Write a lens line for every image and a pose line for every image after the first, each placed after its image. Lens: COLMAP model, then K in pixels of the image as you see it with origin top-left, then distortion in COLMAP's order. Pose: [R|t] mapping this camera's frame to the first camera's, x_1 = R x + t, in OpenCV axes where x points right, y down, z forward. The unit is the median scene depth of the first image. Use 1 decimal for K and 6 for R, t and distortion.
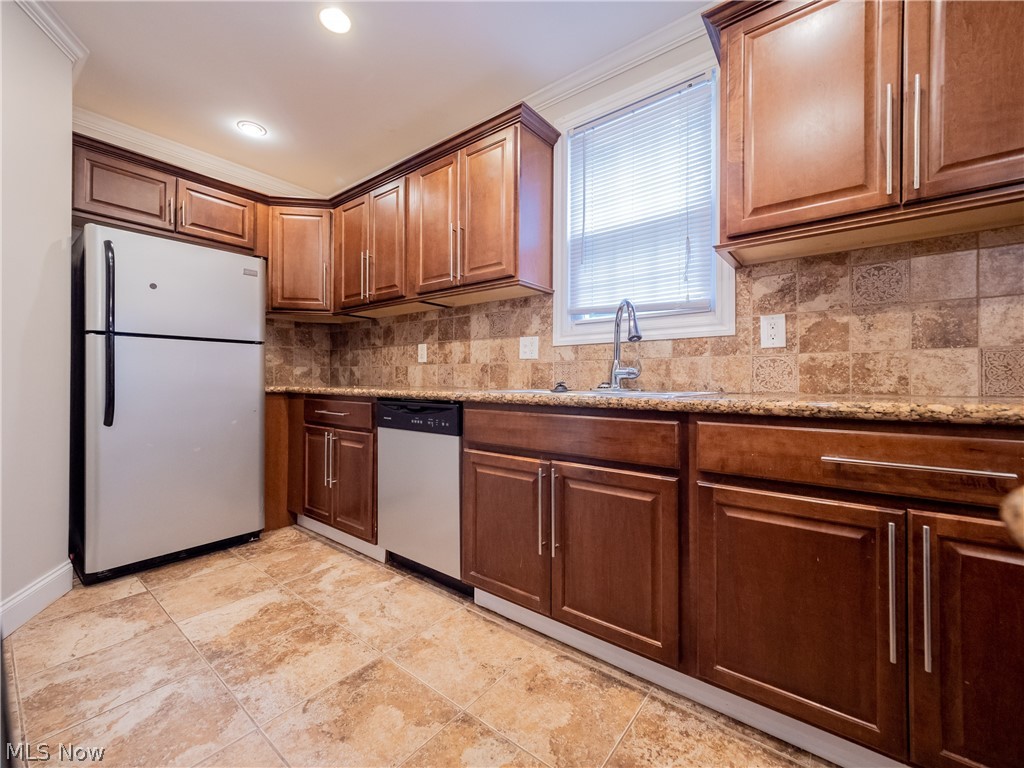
lens RADIAL K [[419.8, 0, 511.2], [0, 419.8, 381.3], [0, 0, 1]] dist [0.005018, 0.000689]
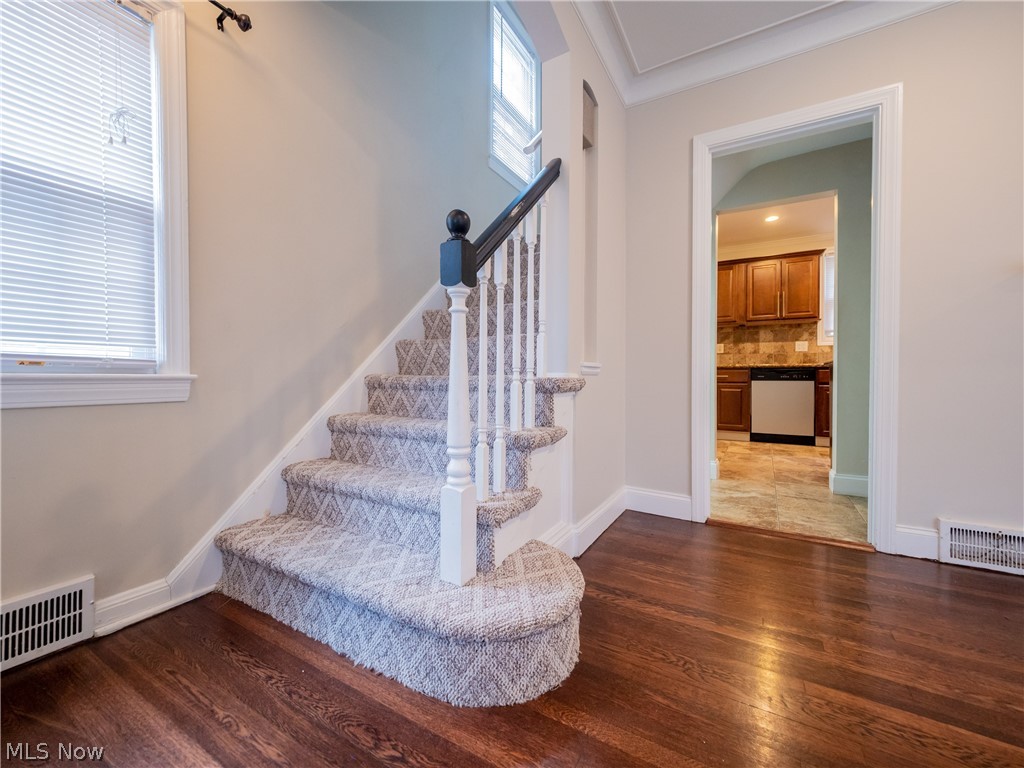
lens RADIAL K [[419.8, 0, 509.9], [0, 419.8, 381.4], [0, 0, 1]] dist [0.005018, 0.000689]
pose [[0.991238, -0.004644, 0.132005, -1.848371], [0.003294, 0.999940, 0.010446, 0.081009], [-0.132046, -0.009920, 0.991194, -1.053185]]
